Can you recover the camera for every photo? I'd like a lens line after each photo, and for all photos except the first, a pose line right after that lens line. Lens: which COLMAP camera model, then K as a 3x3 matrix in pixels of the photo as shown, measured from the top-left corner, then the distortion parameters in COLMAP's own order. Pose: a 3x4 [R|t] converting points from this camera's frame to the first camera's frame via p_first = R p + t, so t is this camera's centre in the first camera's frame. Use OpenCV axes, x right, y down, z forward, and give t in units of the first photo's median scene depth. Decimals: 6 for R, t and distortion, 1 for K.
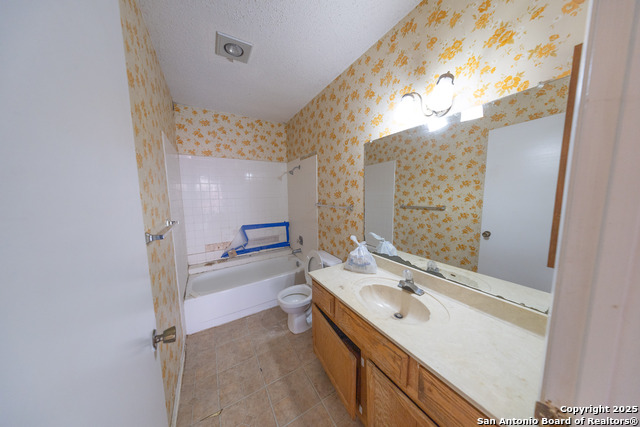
lens RADIAL K [[184.6, 0, 320.0], [0, 184.6, 213.5], [0, 0, 1]] dist [0.000058, -0.000009]
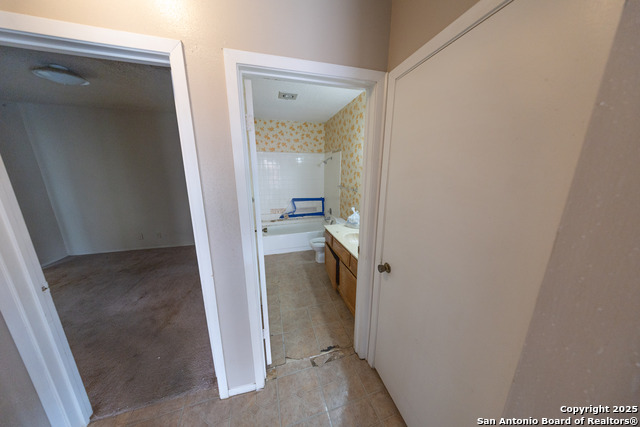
lens RADIAL K [[184.6, 0, 320.0], [0, 184.6, 213.5], [0, 0, 1]] dist [0.000058, -0.000009]
pose [[0.962180, 0.073229, -0.262389, 0.214047], [-0.041136, 0.991204, 0.125786, -0.012233], [0.269292, -0.110235, 0.956729, -0.421761]]
